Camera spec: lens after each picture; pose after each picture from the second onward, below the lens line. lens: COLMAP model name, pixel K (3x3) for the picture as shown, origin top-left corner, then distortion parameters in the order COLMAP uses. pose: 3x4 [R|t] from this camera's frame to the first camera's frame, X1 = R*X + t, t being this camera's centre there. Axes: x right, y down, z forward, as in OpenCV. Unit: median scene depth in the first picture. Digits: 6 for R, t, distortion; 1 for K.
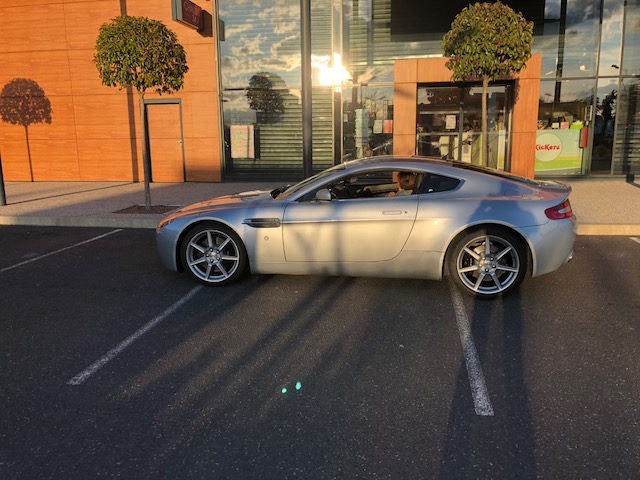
lens RADIAL K [[518.6, 0, 320.0], [0, 518.6, 240.0], [0, 0, 1]] dist [0.011045, -0.004521]
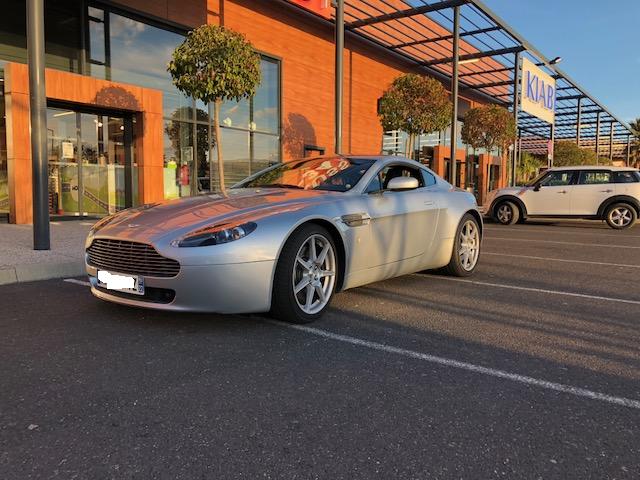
lens RADIAL K [[518.6, 0, 320.0], [0, 518.6, 240.0], [0, 0, 1]] dist [0.011045, -0.004521]
pose [[0.456583, -0.059390, 0.887696, -0.843603], [0.165126, 0.986090, -0.018959, 0.002053], [-0.874223, 0.155238, 0.460039, 0.728452]]
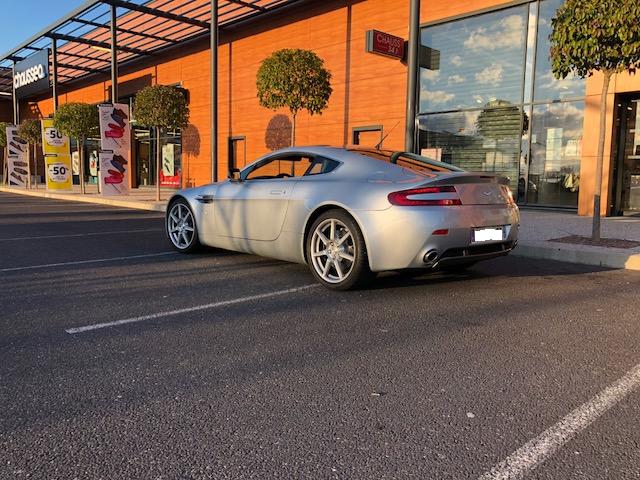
lens RADIAL K [[521.0, 0, 334.9], [0, 521.0, 239.6], [0, 0, 1]] dist [0.033862, -0.000781]
pose [[0.804134, 0.094519, -0.586885, 0.840067], [-0.146999, 0.988234, -0.042257, 0.065314], [0.575986, 0.120252, 0.808567, 0.245901]]
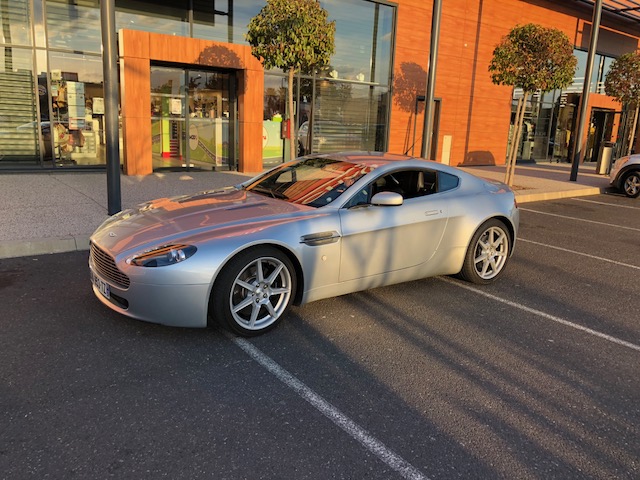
lens RADIAL K [[518.6, 0, 320.0], [0, 518.6, 240.0], [0, 0, 1]] dist [0.011045, -0.004521]
pose [[0.684096, -0.115900, 0.720125, -0.699346], [0.093089, 0.993094, 0.071401, -0.090487], [-0.723427, 0.018191, 0.690161, 0.480698]]
